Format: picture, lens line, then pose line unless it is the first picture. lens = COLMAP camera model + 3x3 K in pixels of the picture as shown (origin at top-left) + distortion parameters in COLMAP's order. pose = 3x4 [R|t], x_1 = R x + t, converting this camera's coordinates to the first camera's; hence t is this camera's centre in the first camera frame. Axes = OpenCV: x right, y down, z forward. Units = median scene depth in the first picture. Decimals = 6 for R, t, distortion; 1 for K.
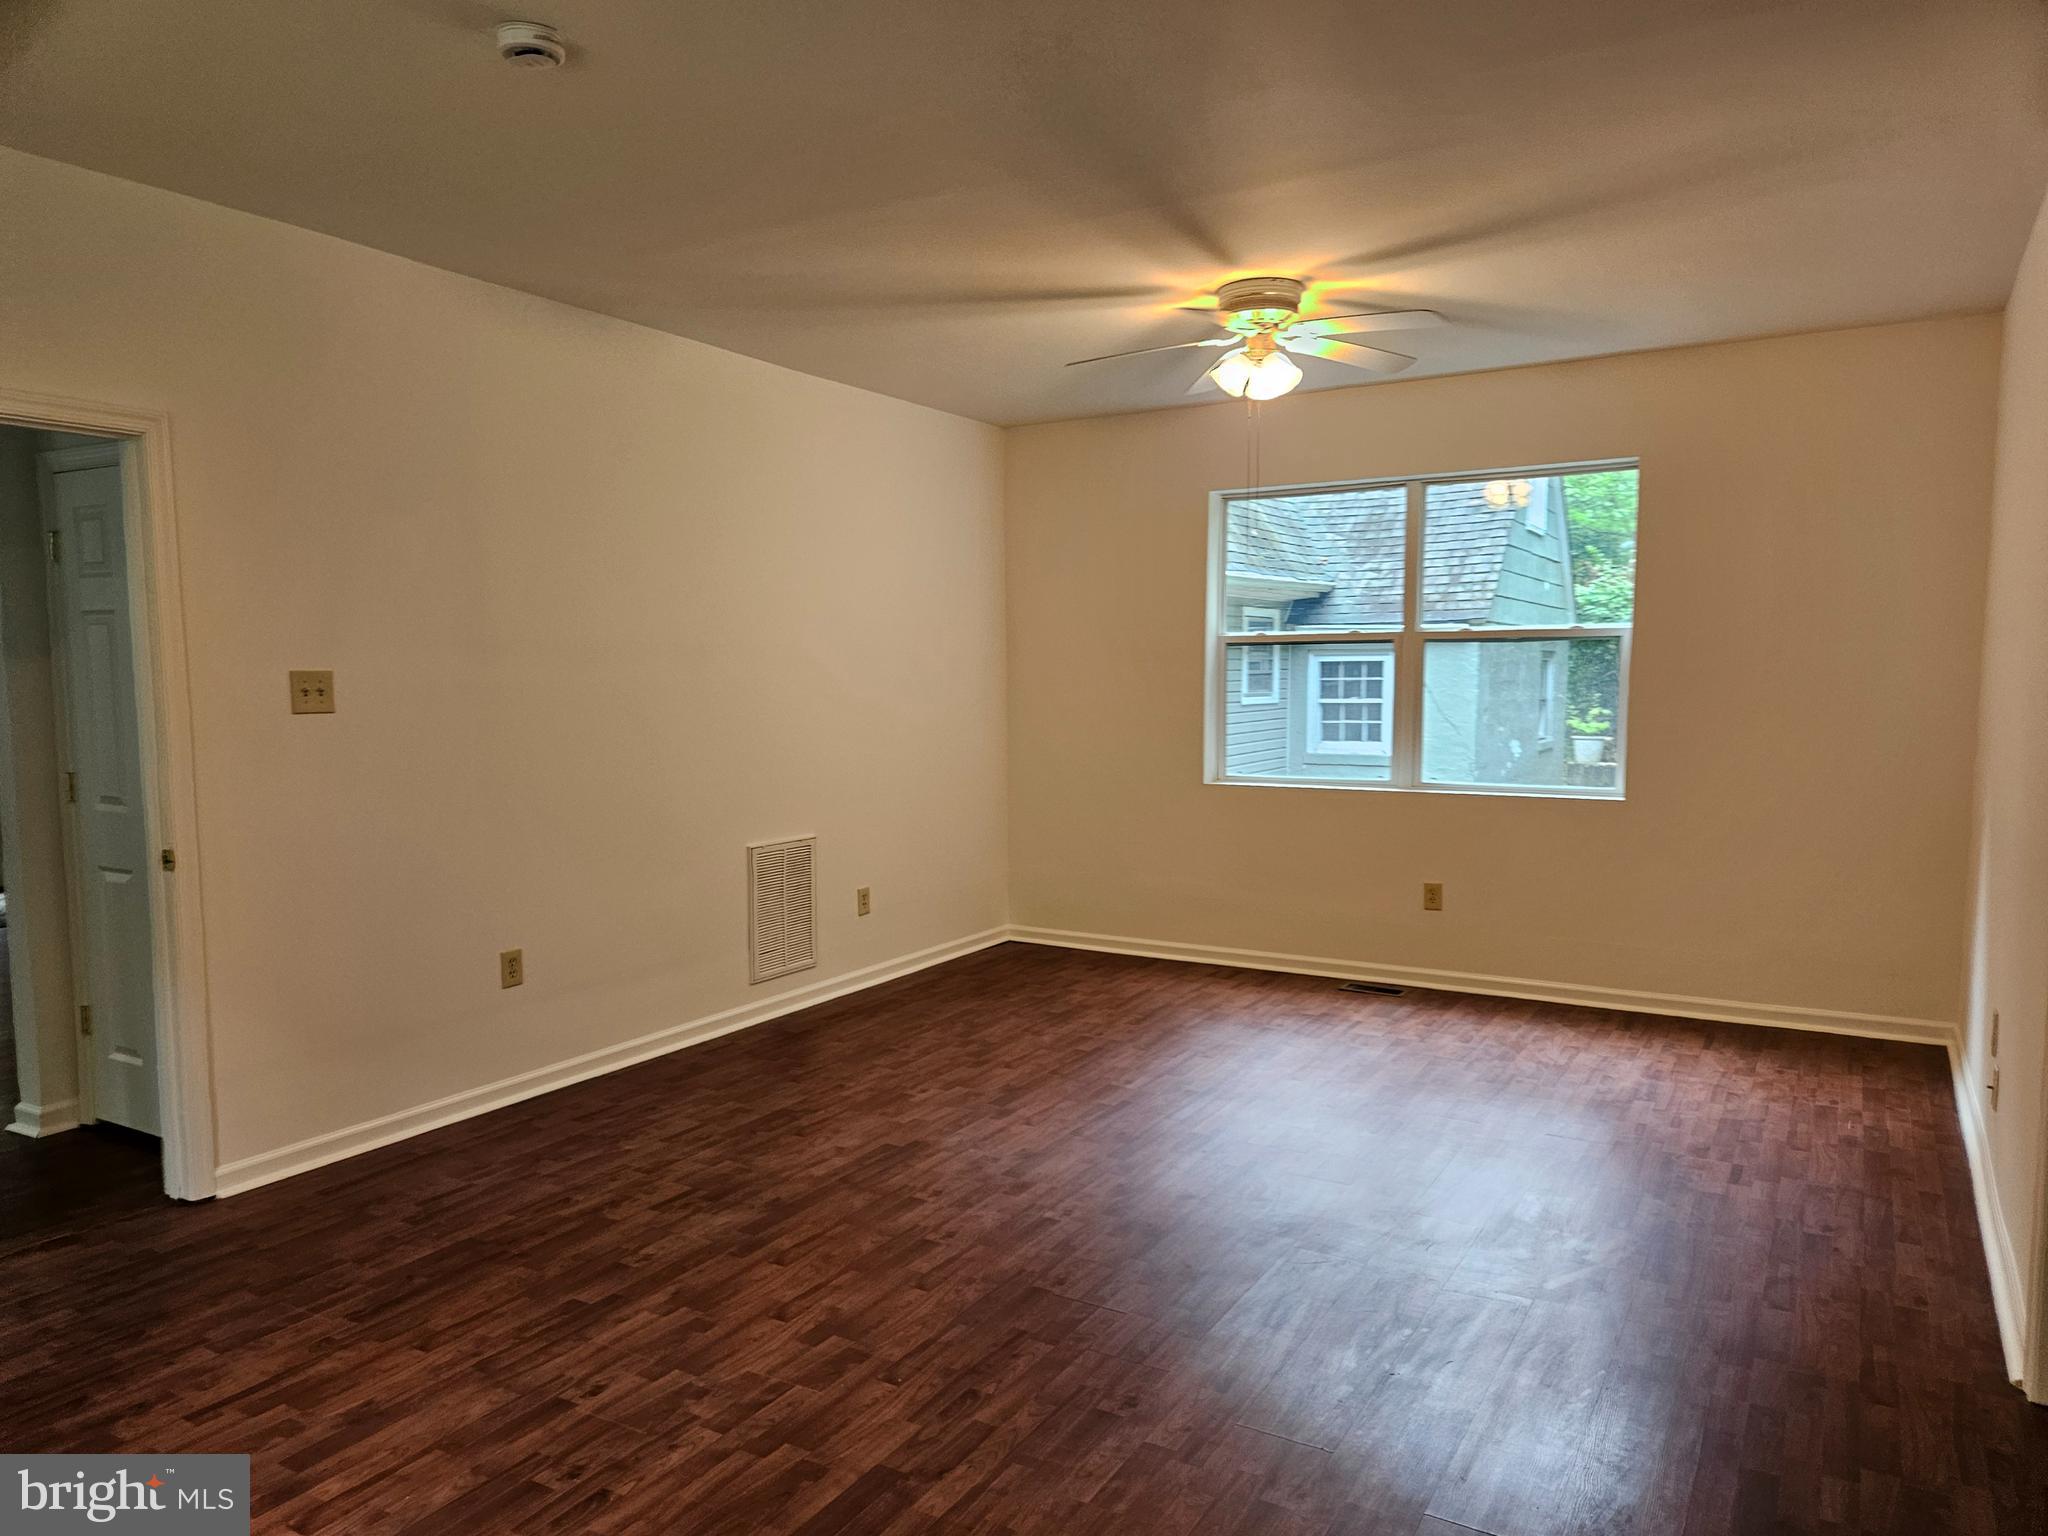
lens RADIAL K [[1349.5, 0, 1012.8], [0, 1349.5, 780.6], [0, 0, 1]] dist [0.072182, -0.063205]
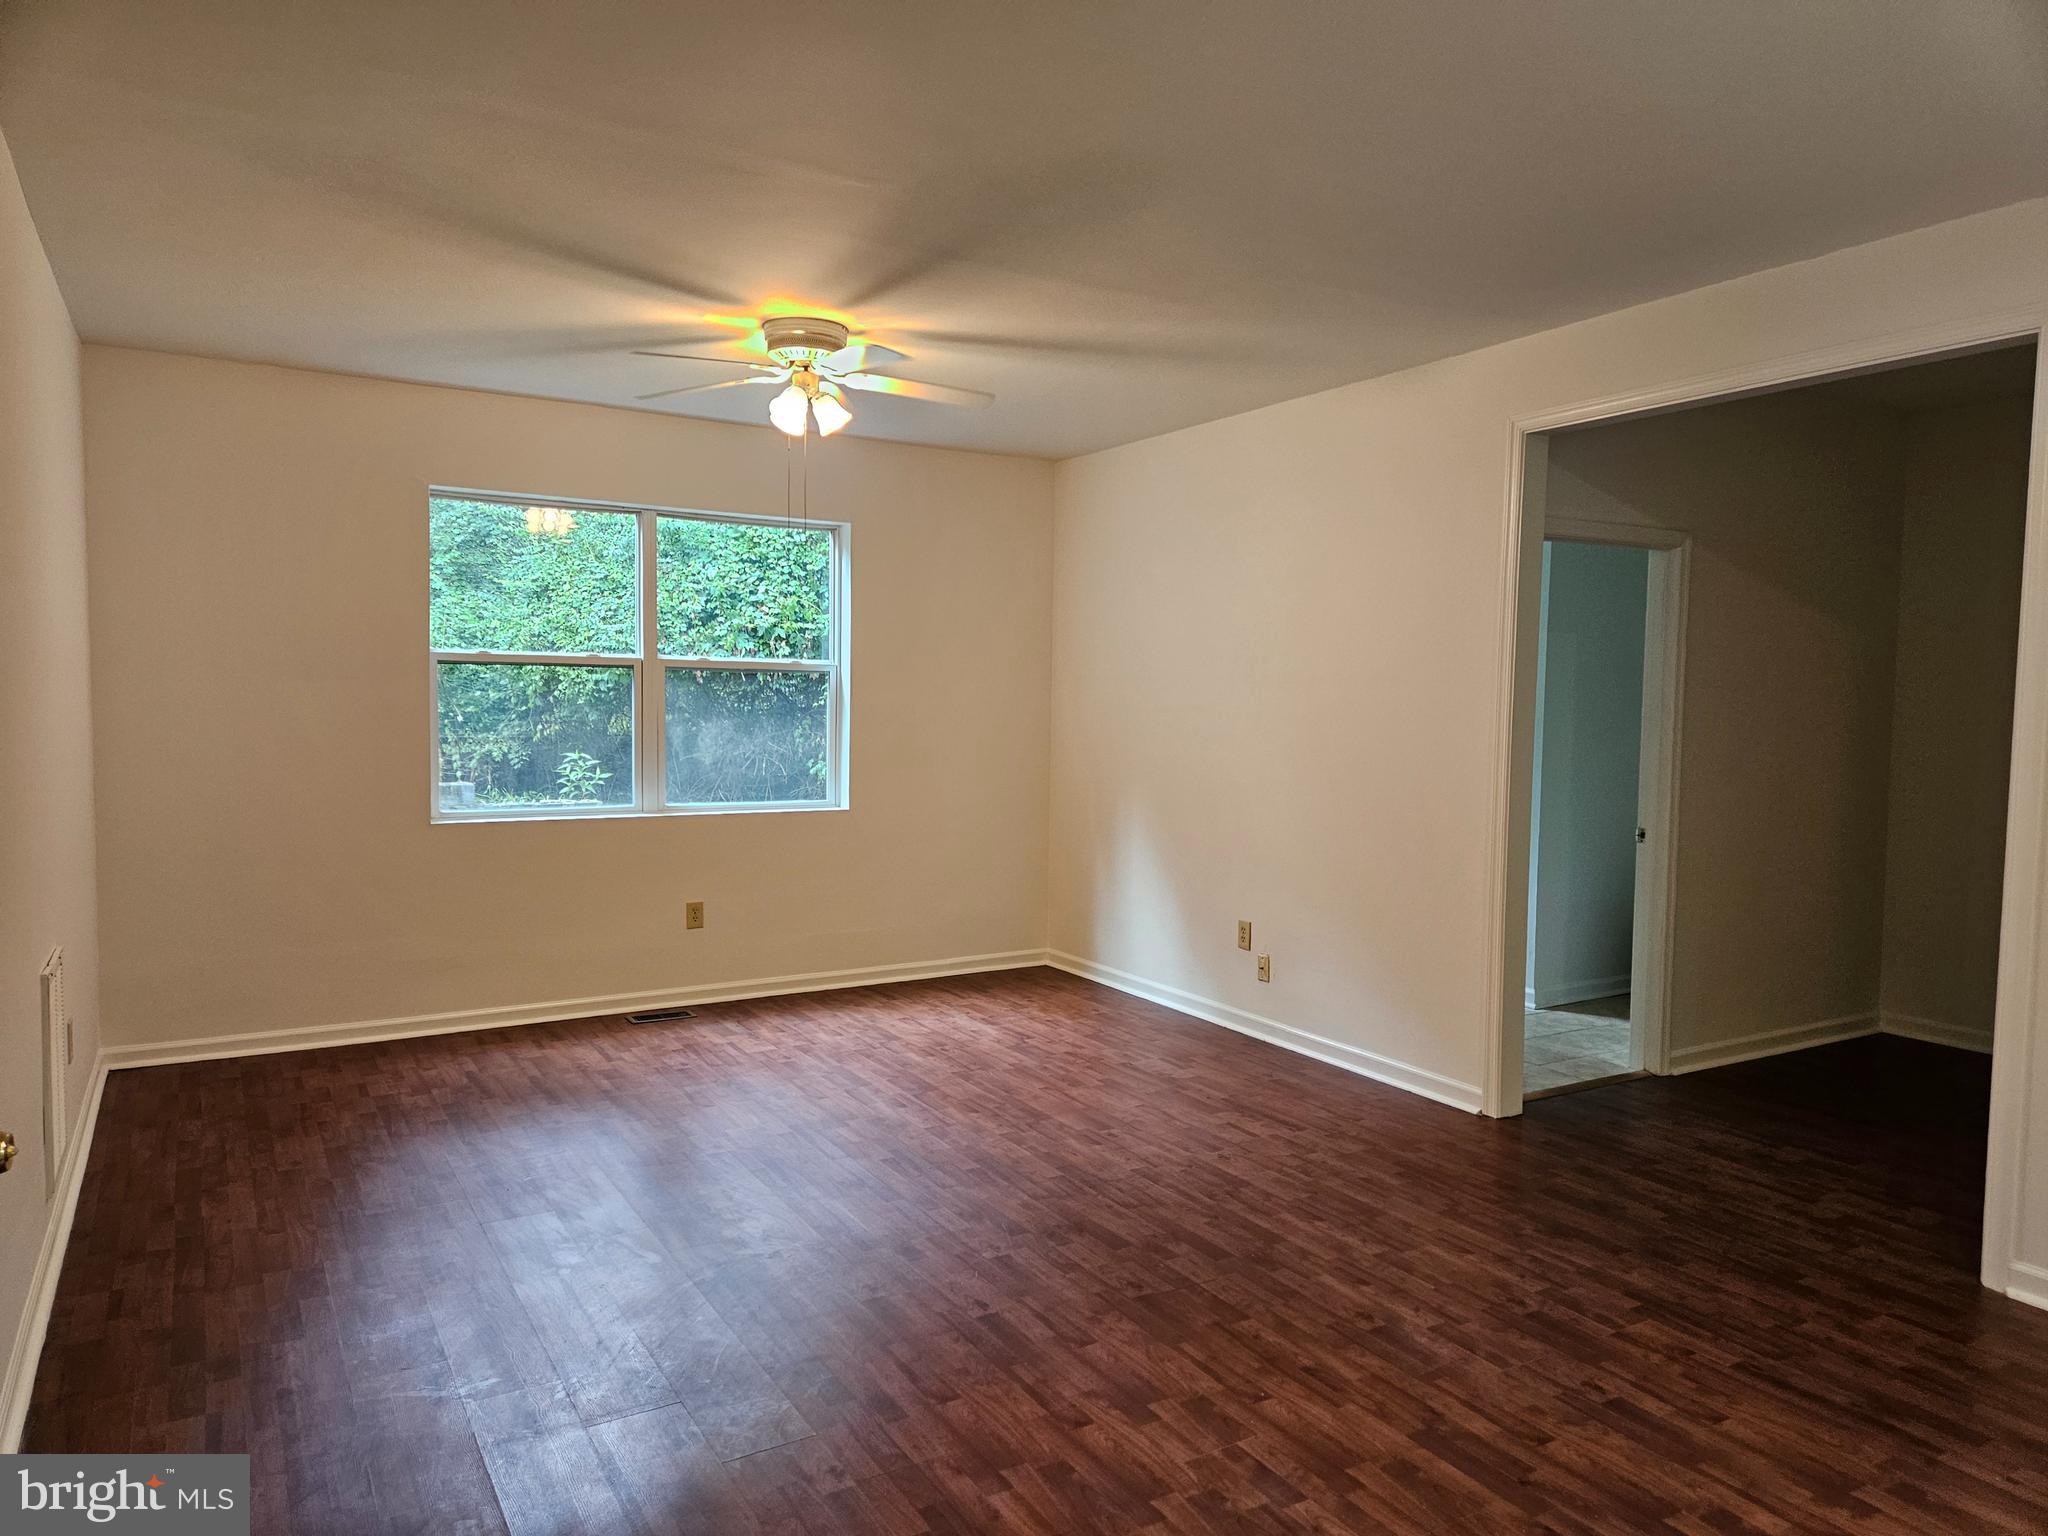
lens RADIAL K [[1349.5, 0, 1012.8], [0, 1349.5, 780.6], [0, 0, 1]] dist [0.072182, -0.063205]
pose [[0.492548, -0.046904, 0.869020, -0.592696], [0.056785, 0.998151, 0.021688, -0.032350], [-0.868431, 0.038665, 0.494301, 0.356968]]
